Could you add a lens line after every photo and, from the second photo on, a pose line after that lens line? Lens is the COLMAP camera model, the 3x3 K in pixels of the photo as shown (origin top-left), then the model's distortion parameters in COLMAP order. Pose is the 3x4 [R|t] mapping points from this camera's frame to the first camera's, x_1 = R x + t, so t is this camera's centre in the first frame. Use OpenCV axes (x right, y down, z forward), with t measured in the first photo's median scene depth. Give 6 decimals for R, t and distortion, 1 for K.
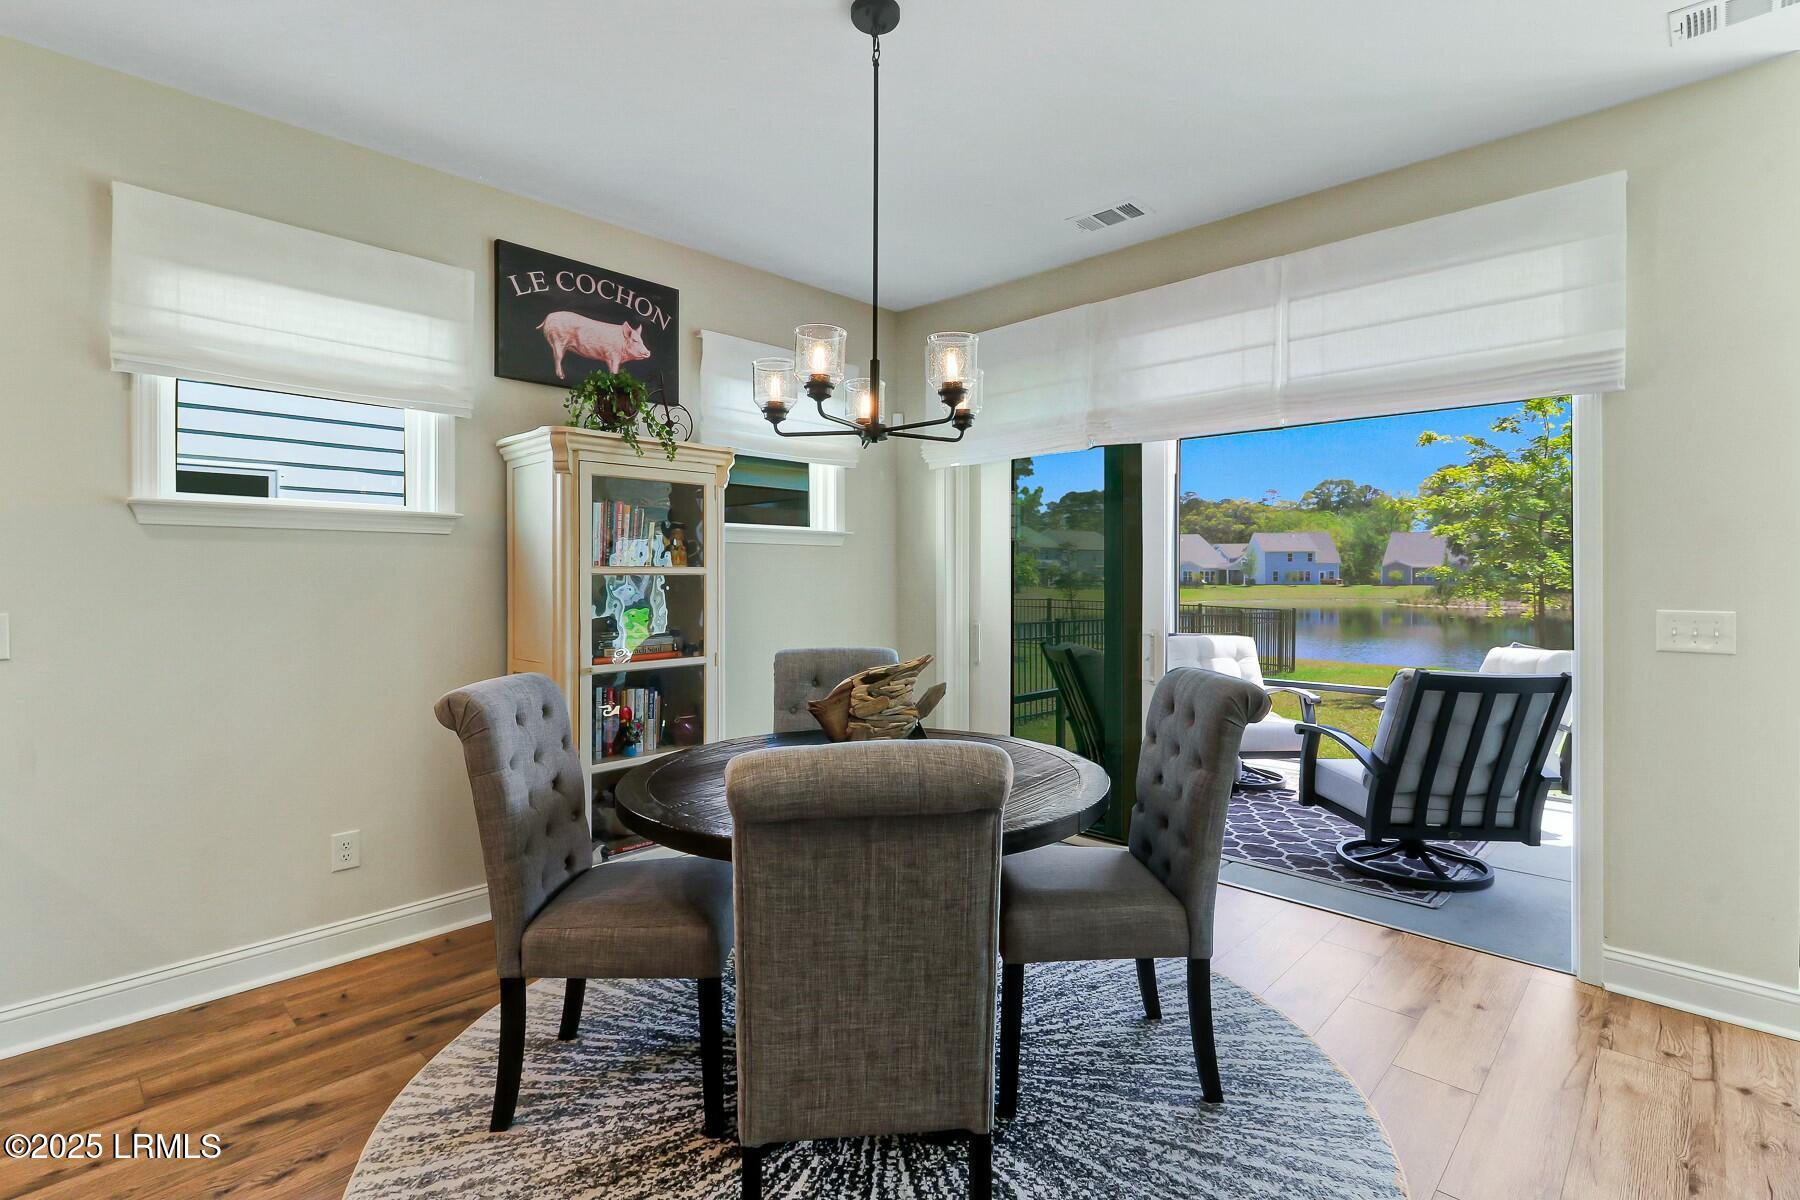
lens RADIAL K [[824.2, 0, 921.0], [0, 824.2, 575.1], [0, 0, 1]] dist [-0.001553, -0.004041]
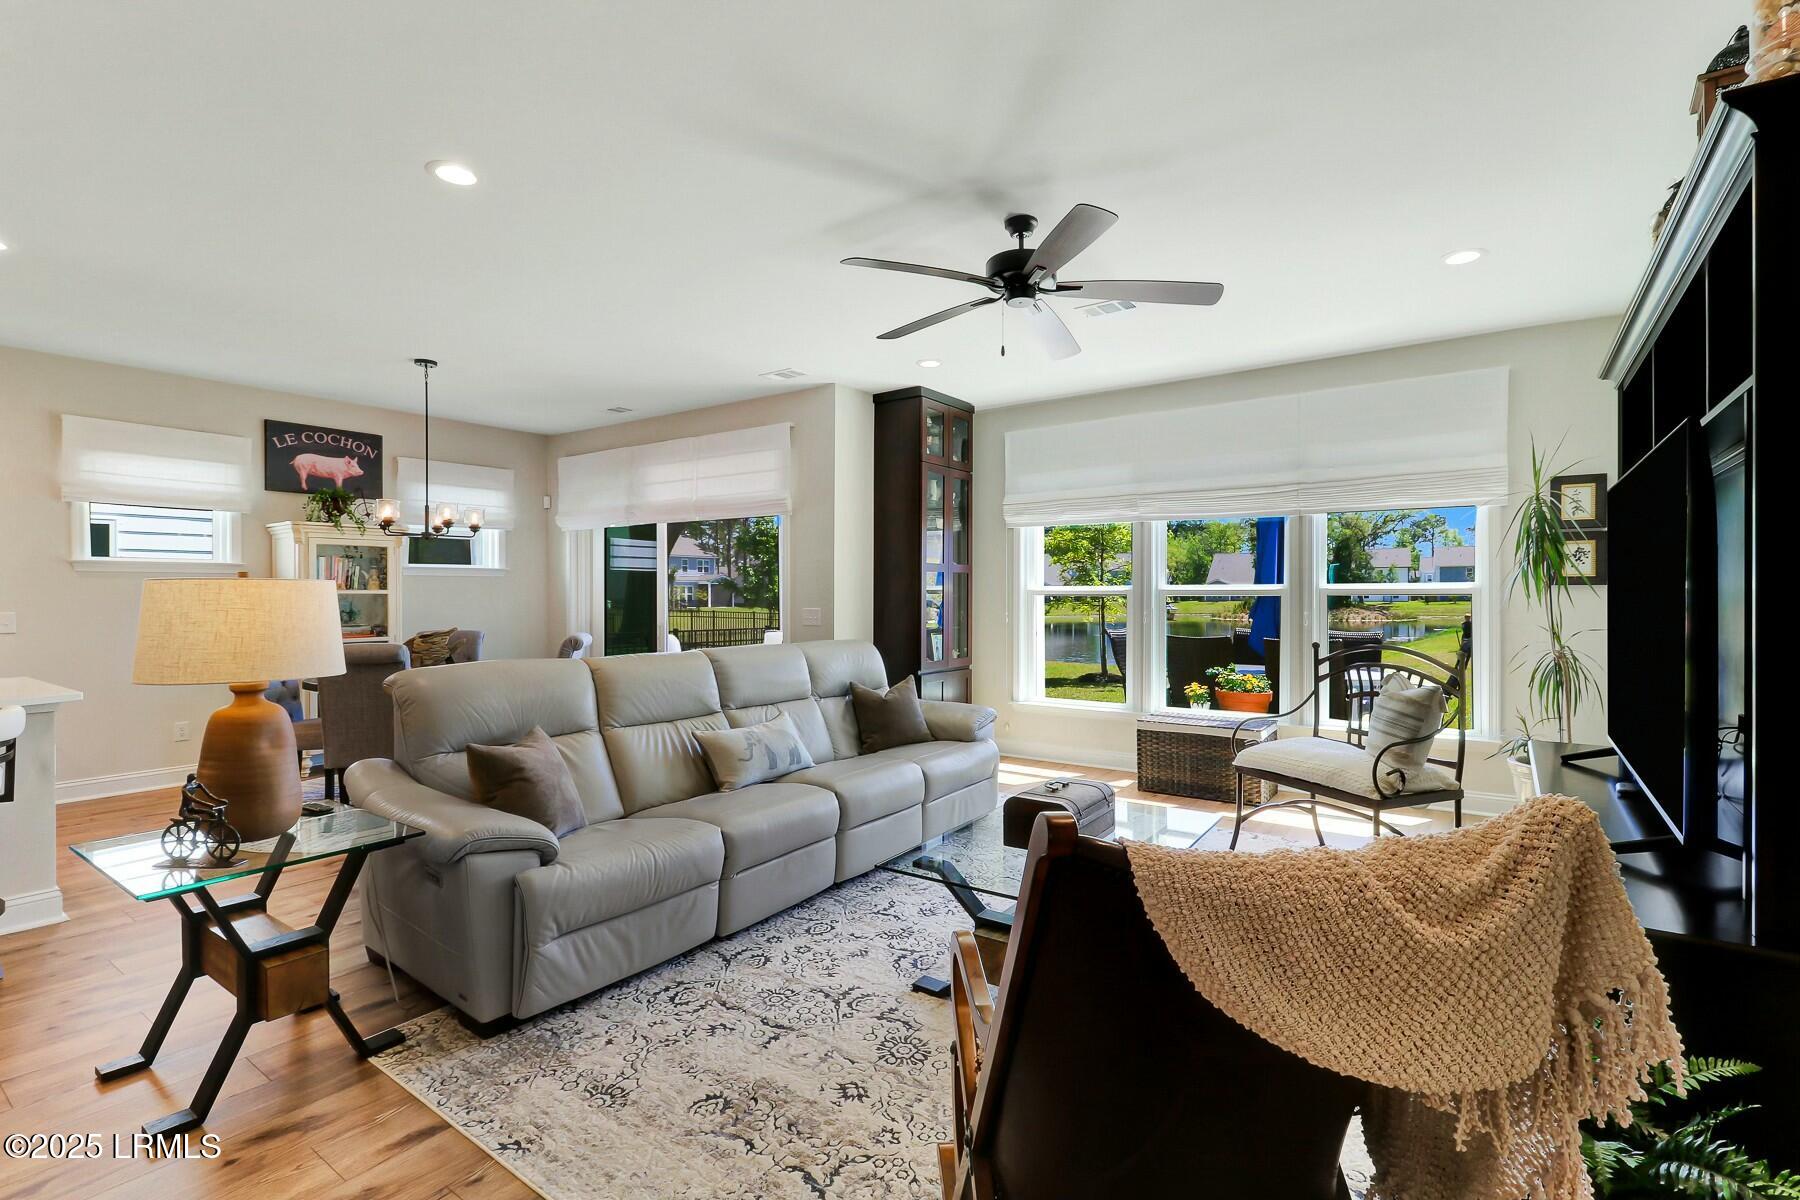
lens RADIAL K [[824.2, 0, 928.1], [0, 824.2, 599.2], [0, 0, 1]] dist [-0.001553, -0.004041]
pose [[0.989173, -0.001656, 0.146742, 0.701249], [0.000435, 0.999965, 0.008356, -0.003956], [-0.146751, -0.008202, 0.989140, -1.078863]]
